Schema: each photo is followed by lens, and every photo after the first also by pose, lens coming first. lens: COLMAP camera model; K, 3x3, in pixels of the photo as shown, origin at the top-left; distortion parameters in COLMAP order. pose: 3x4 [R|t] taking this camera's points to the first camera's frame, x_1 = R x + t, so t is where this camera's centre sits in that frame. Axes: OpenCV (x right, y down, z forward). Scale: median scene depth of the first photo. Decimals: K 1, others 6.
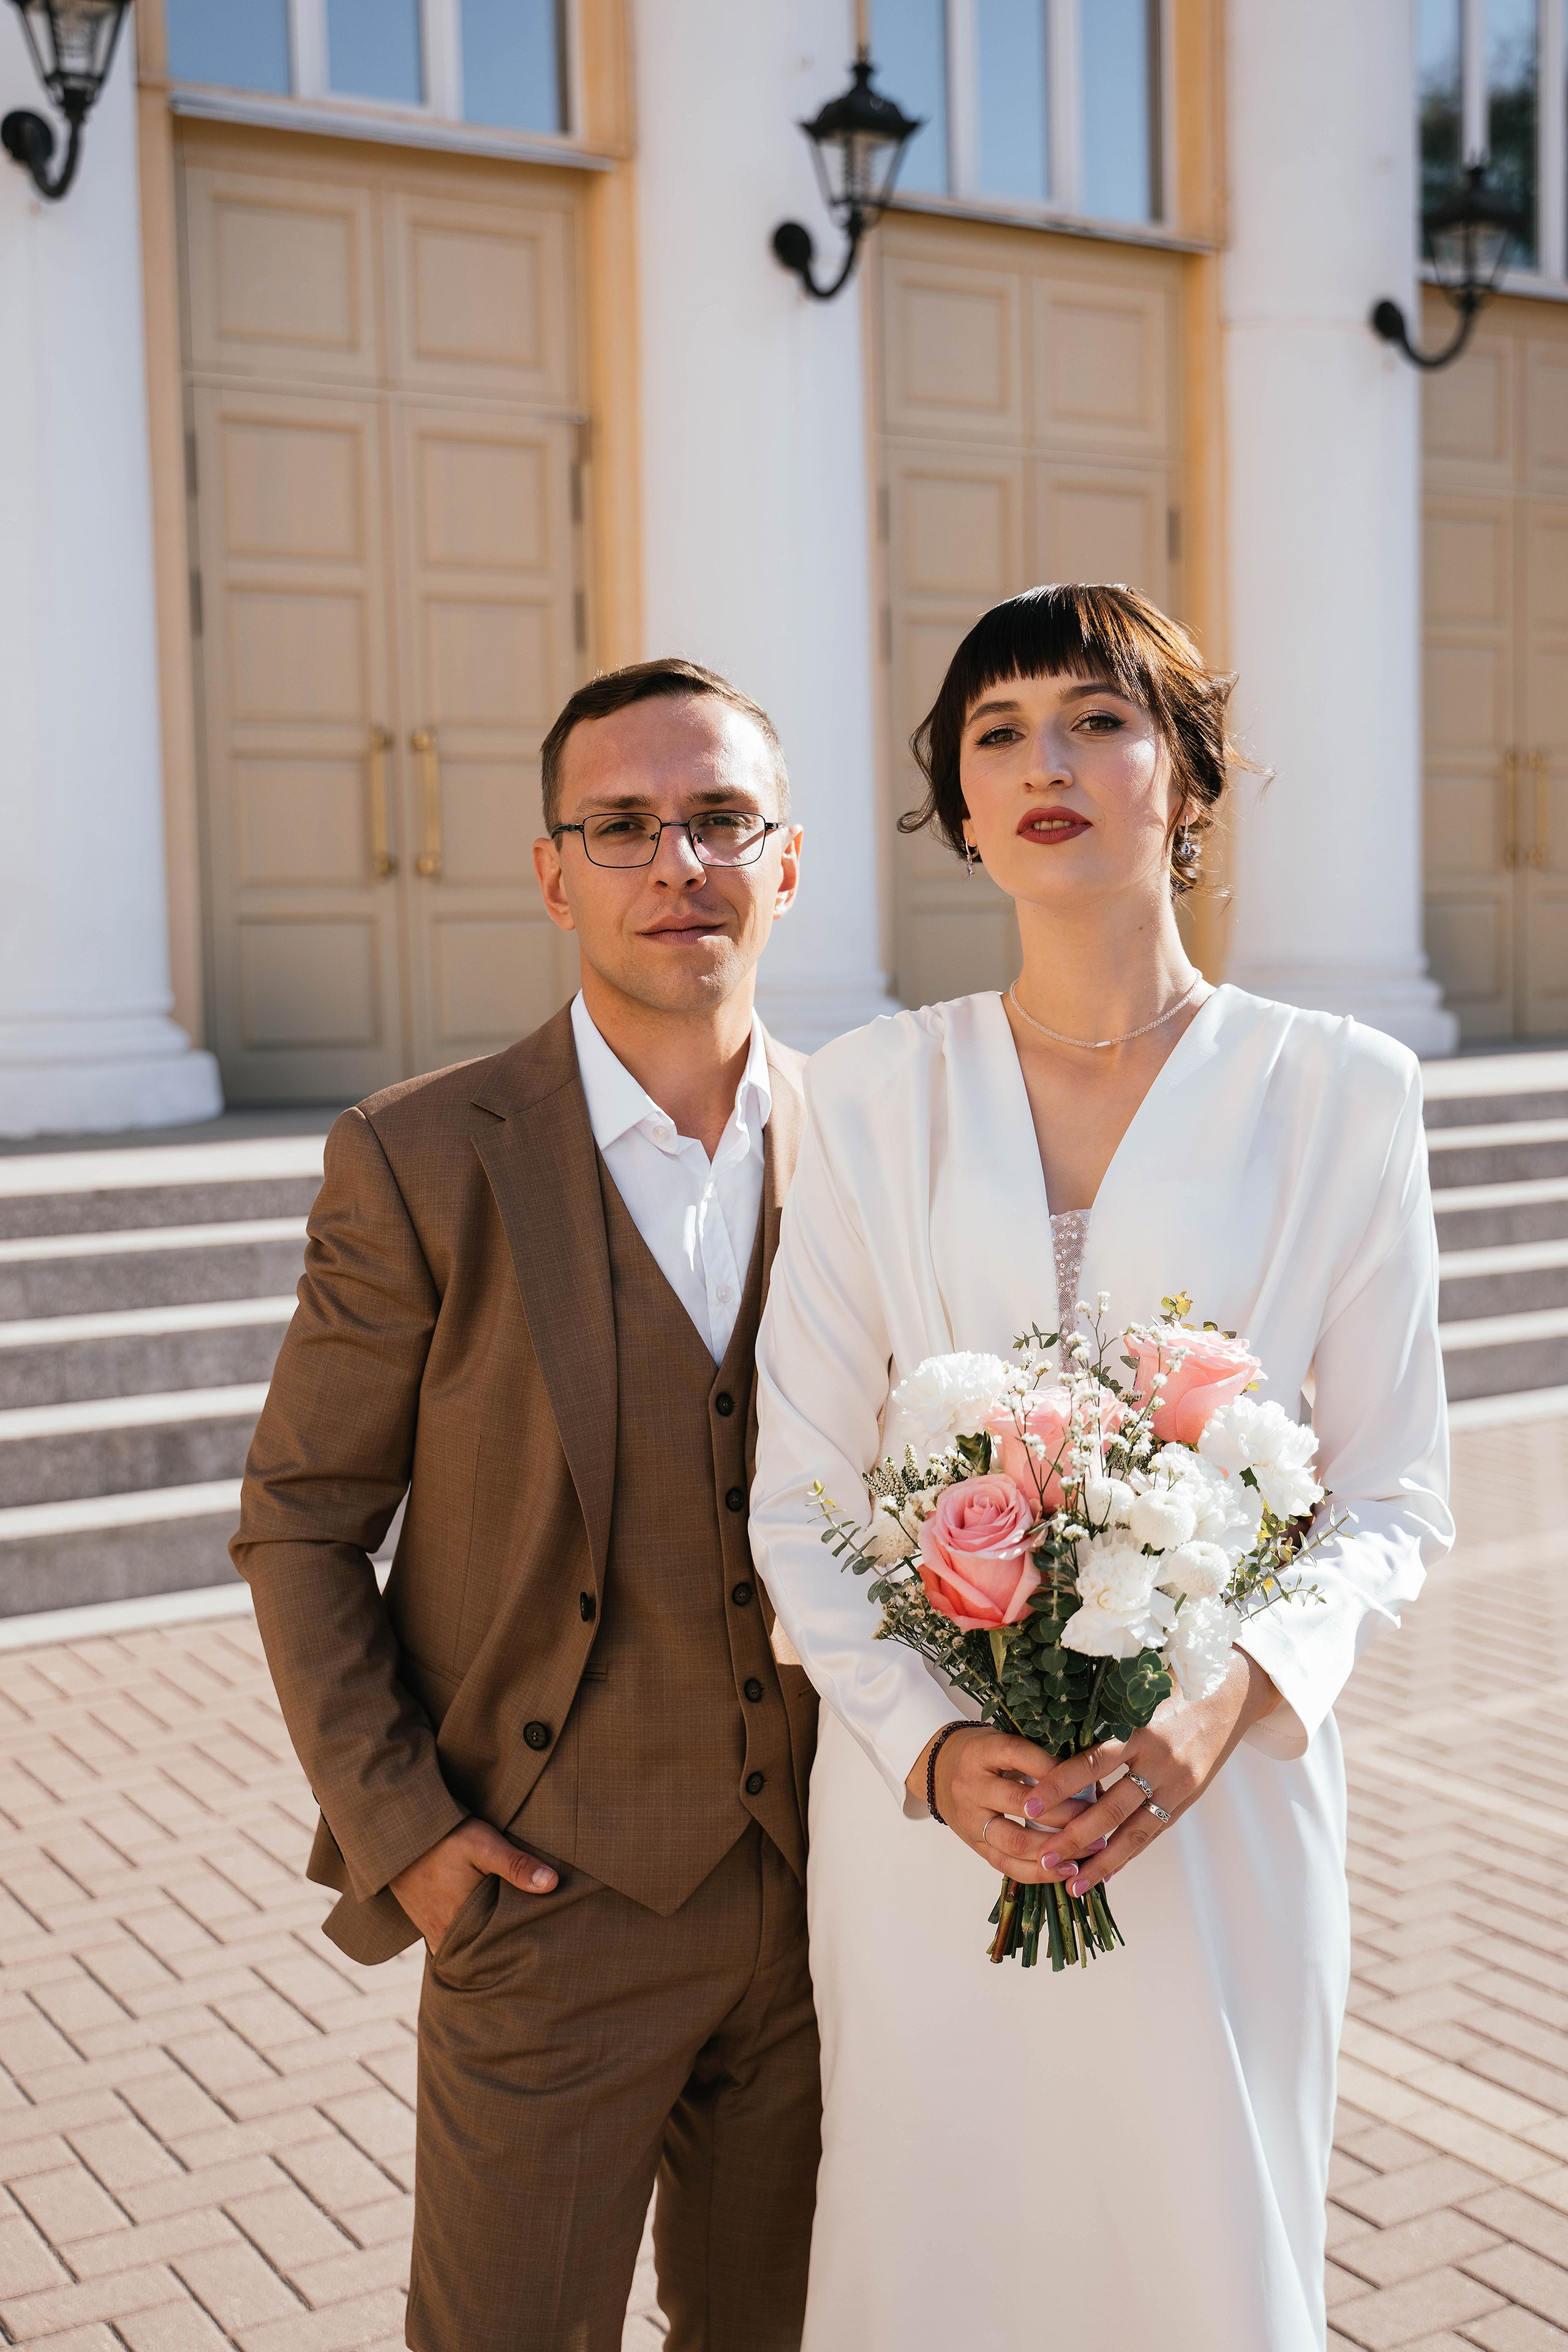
lens RADIAL K [[2743.9, 0, 779.2], [0, 2743.9, 1191.4], [0, 0, 1]] dist [-0.003711, 0.000000]
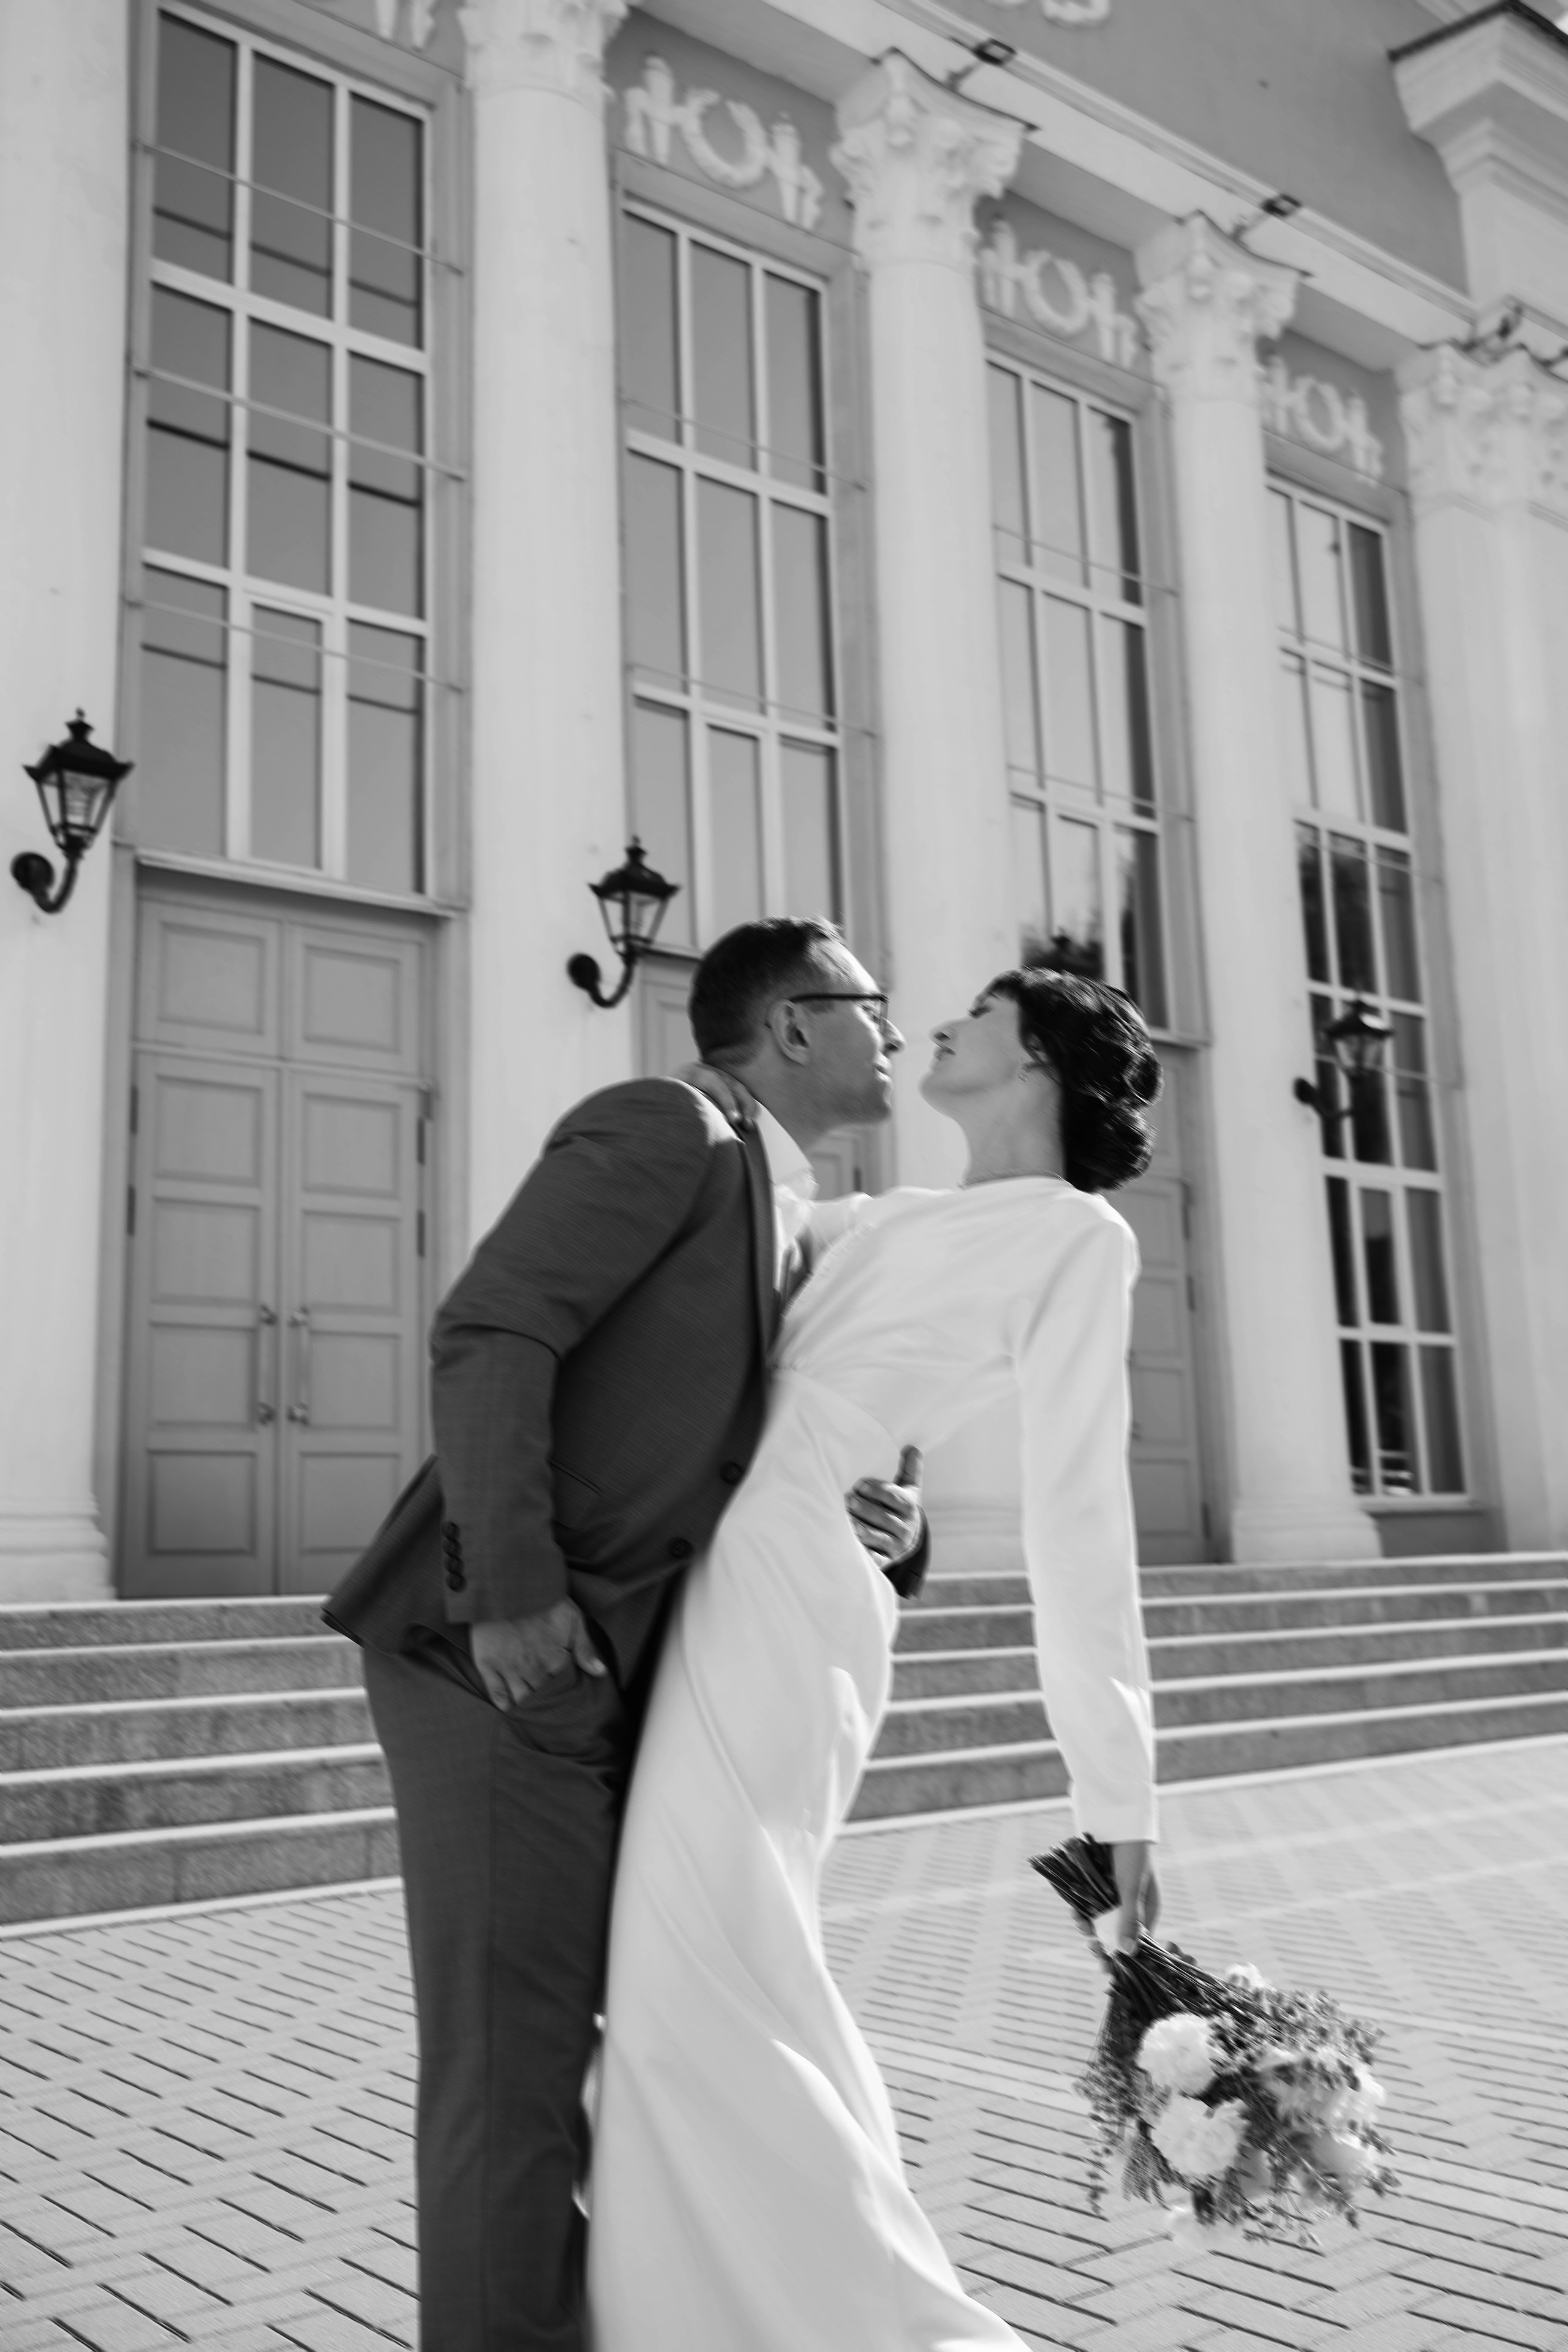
lens RADIAL K [[2194.4, 0, 782.9], [0, 2194.4, 1165.7], [0, 0, 1]] dist [-0.000816, 0.000000]
pose [[0.993508, 0.012172, 0.113111, -0.019616], [0.019801, 0.960582, -0.277292, 0.060858], [-0.112028, 0.277732, 0.954104, -0.045931]]
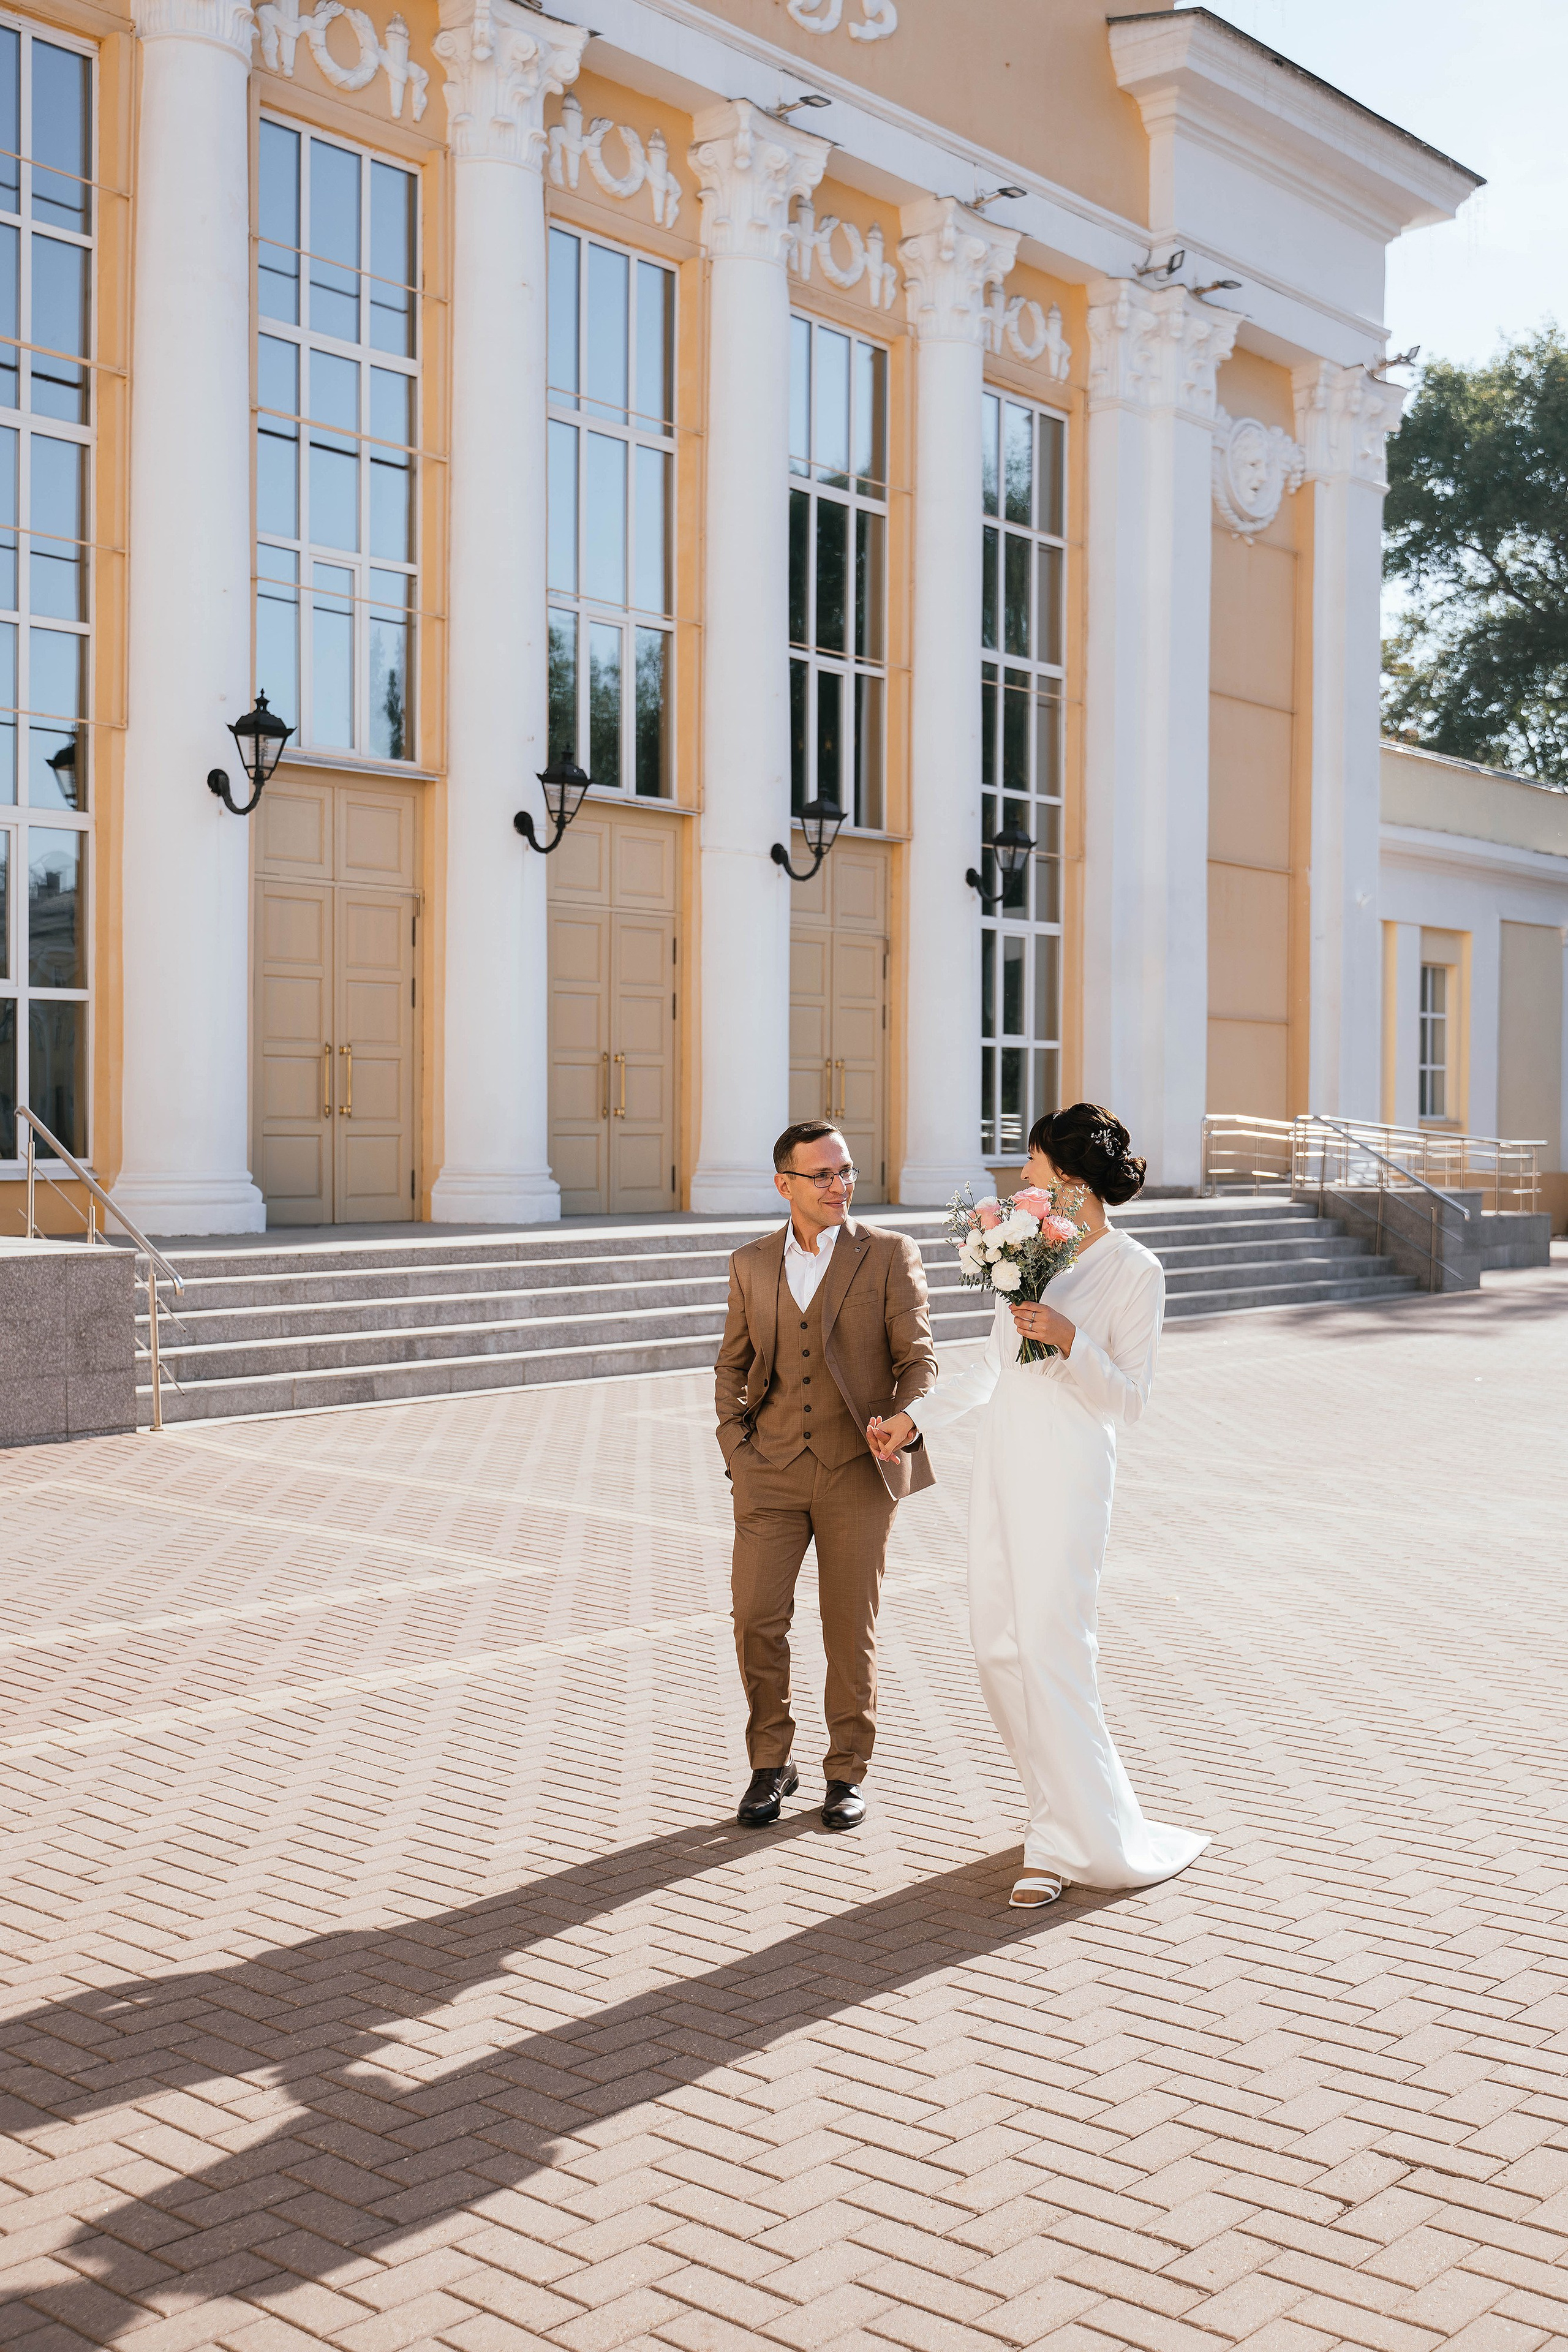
lens RADIAL K [[2453.0, 0, 782.6], [0, 2453.0, 1168.9], [0, 0, 1]] dist [-0.005467, 0.000000]
pose [[0.956892, 0.022607, 0.289562, -0.346812], [-0.001470, 0.997330, -0.073006, 0.058514], [-0.290439, 0.069433, 0.954371, -0.845815]]
